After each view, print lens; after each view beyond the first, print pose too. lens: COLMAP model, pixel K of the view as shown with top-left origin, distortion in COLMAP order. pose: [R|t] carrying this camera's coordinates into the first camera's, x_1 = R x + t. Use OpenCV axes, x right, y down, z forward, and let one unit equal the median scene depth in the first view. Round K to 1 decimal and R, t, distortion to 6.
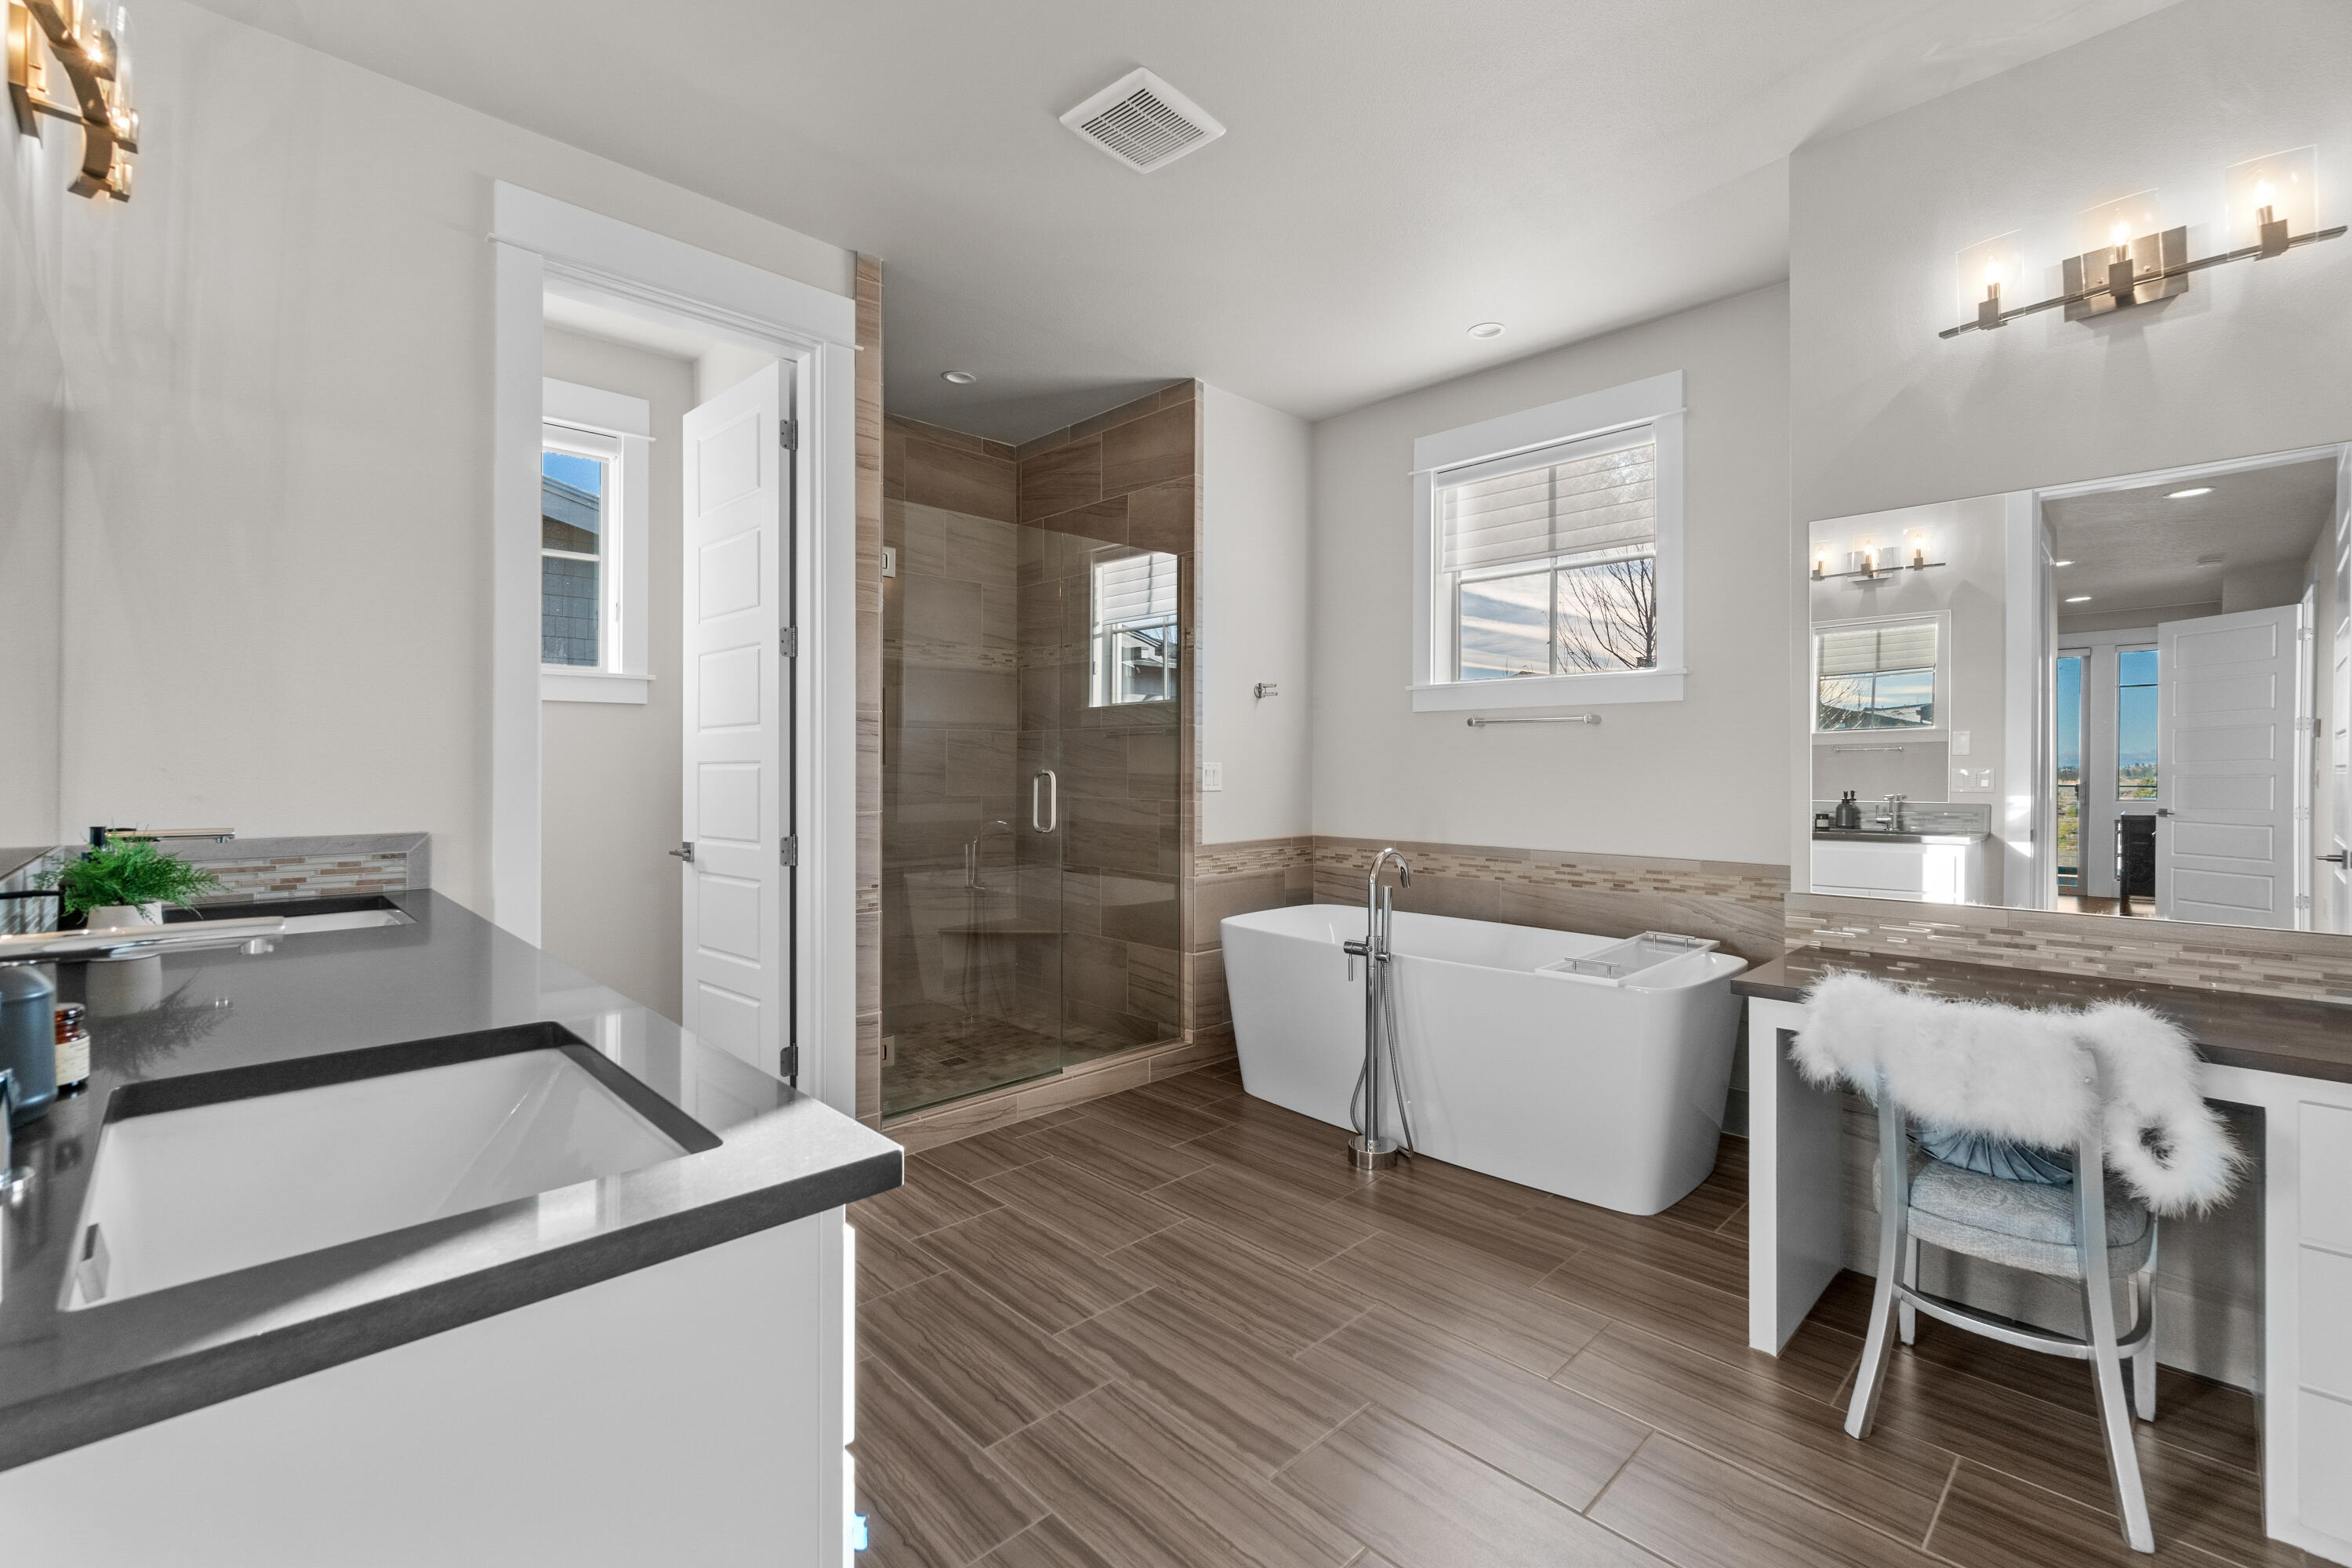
lens RADIAL K [[1003.0, 0, 1185.5], [0, 1003.0, 768.4], [0, 0, 1]] dist [0.000095, 0.000250]
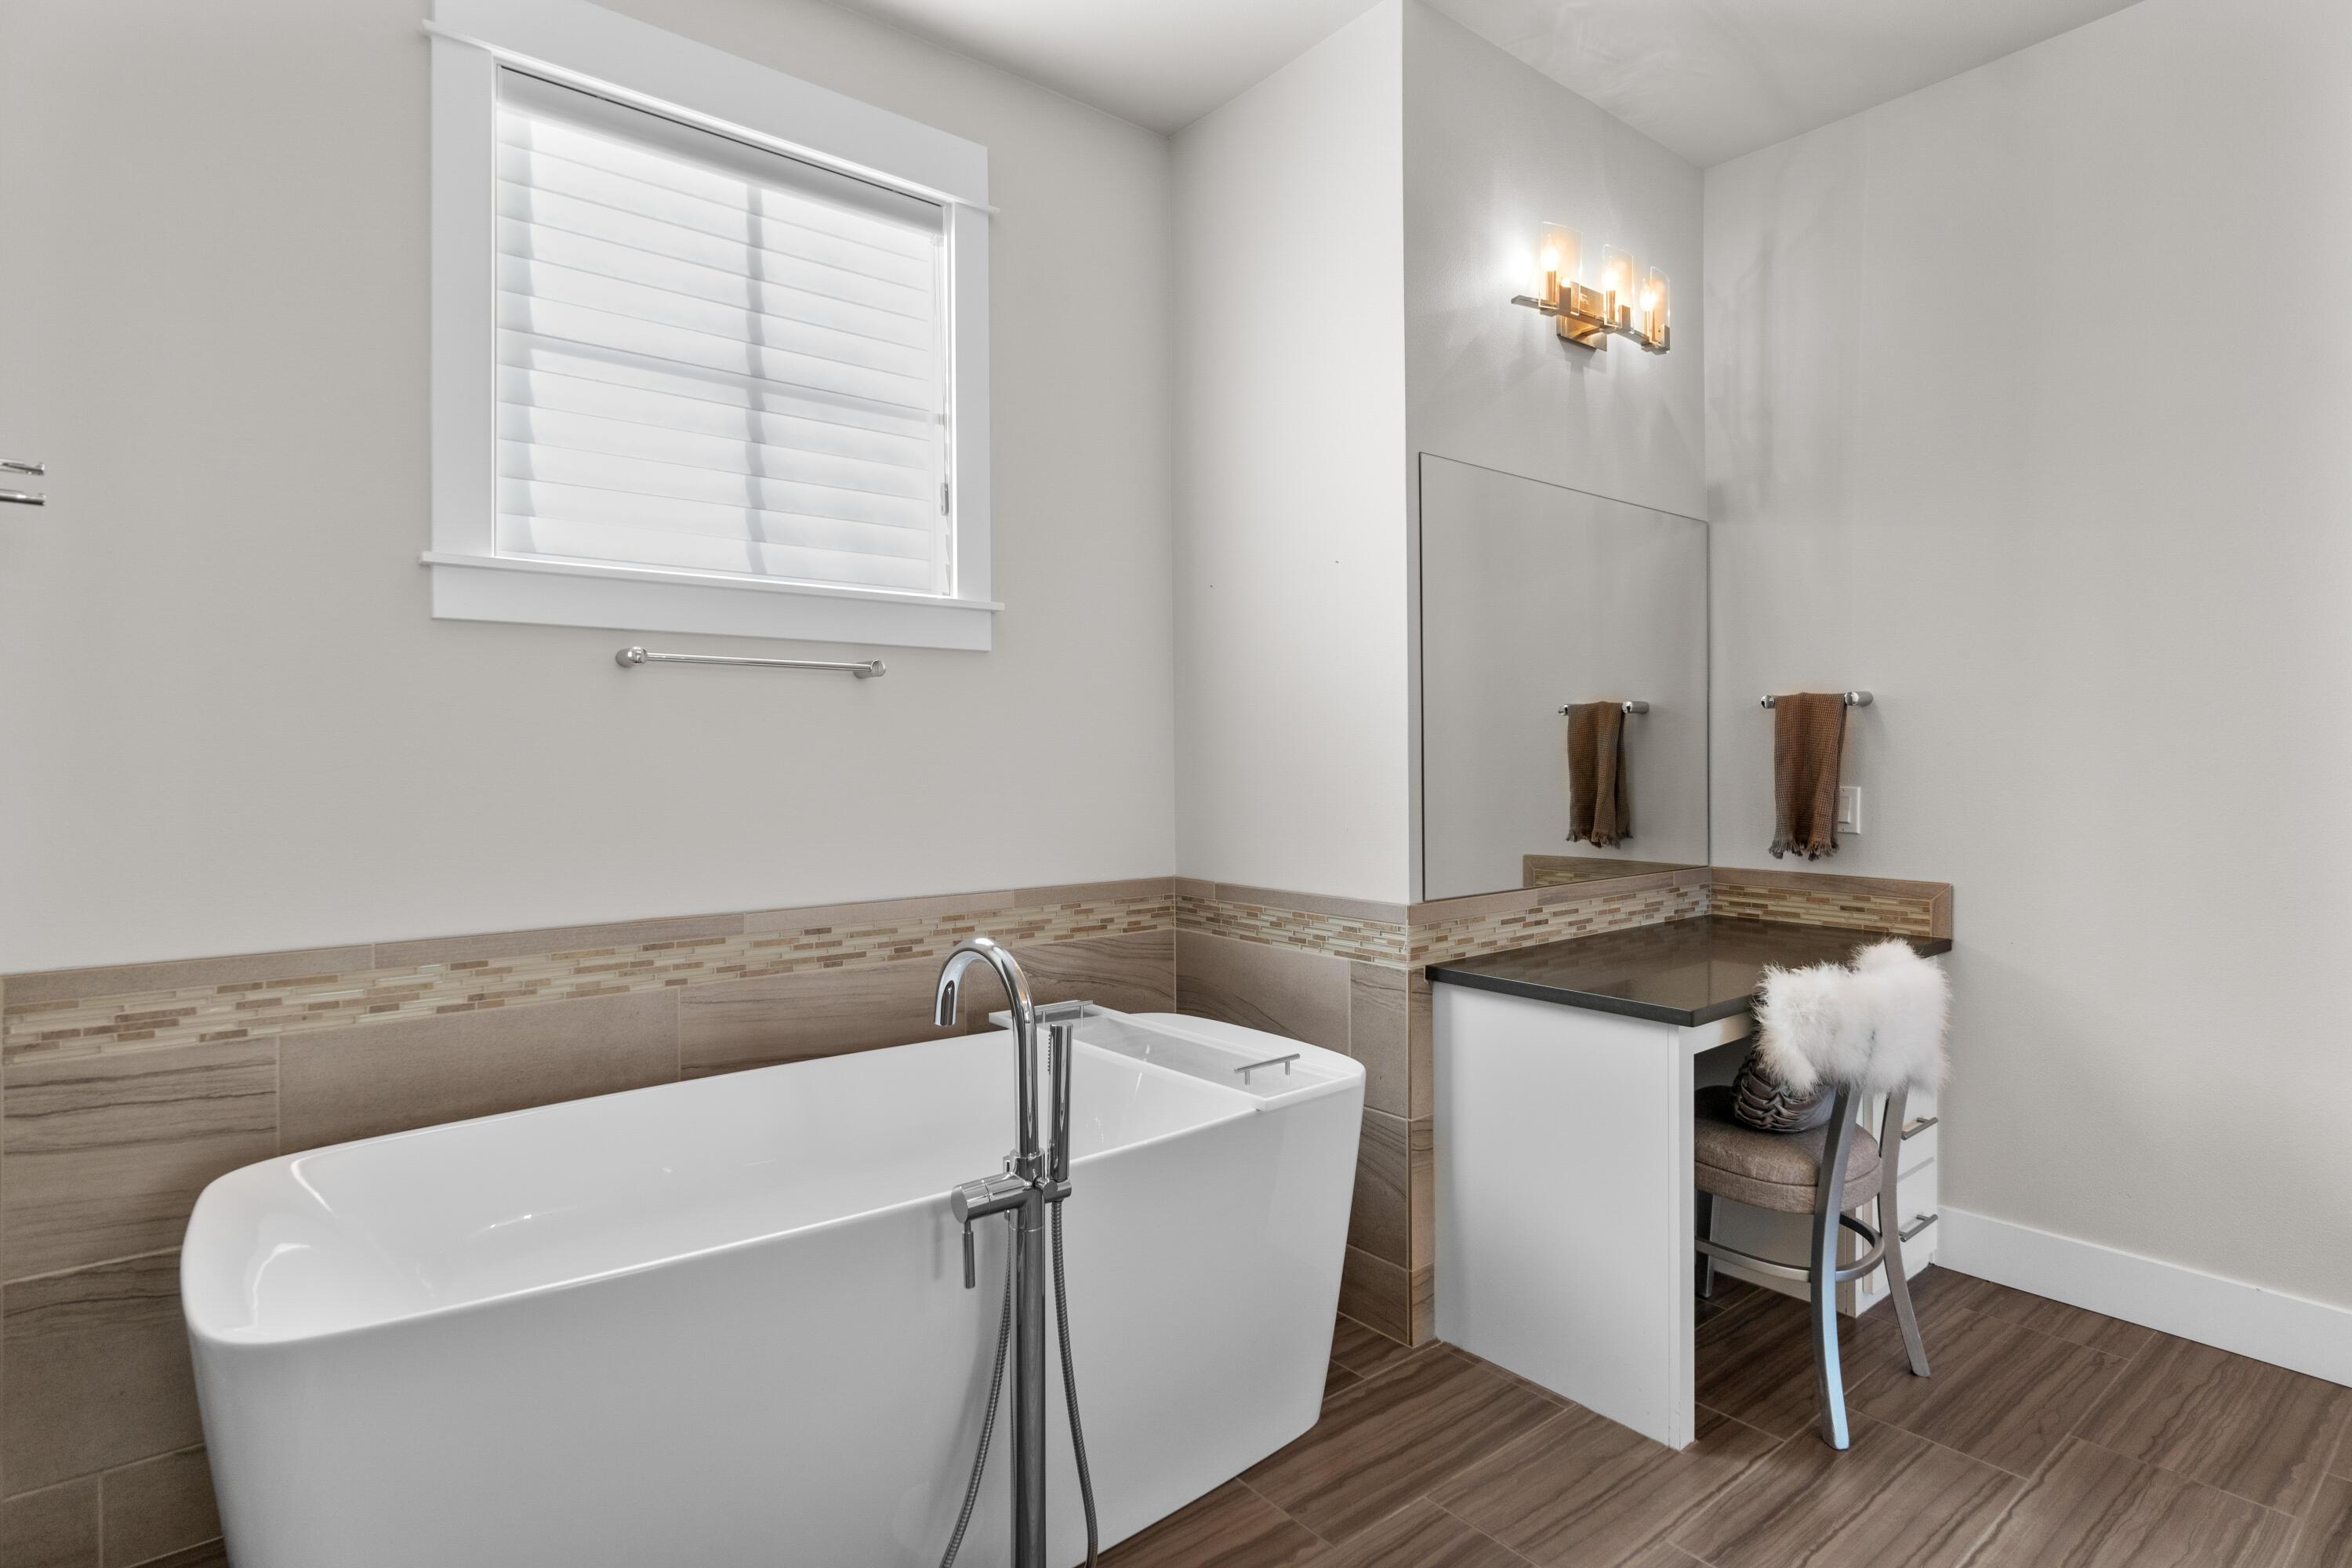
lens RADIAL K [[1177.8, 0, 1175.0], [0, 1177.8, 766.6], [0, 0, 1]] dist [-0.011088, 0.000524]
pose [[0.096937, -0.015166, 0.995175, -0.230473], [0.004297, 0.999881, 0.014819, -0.002351], [-0.995281, 0.002840, 0.096990, 0.704966]]
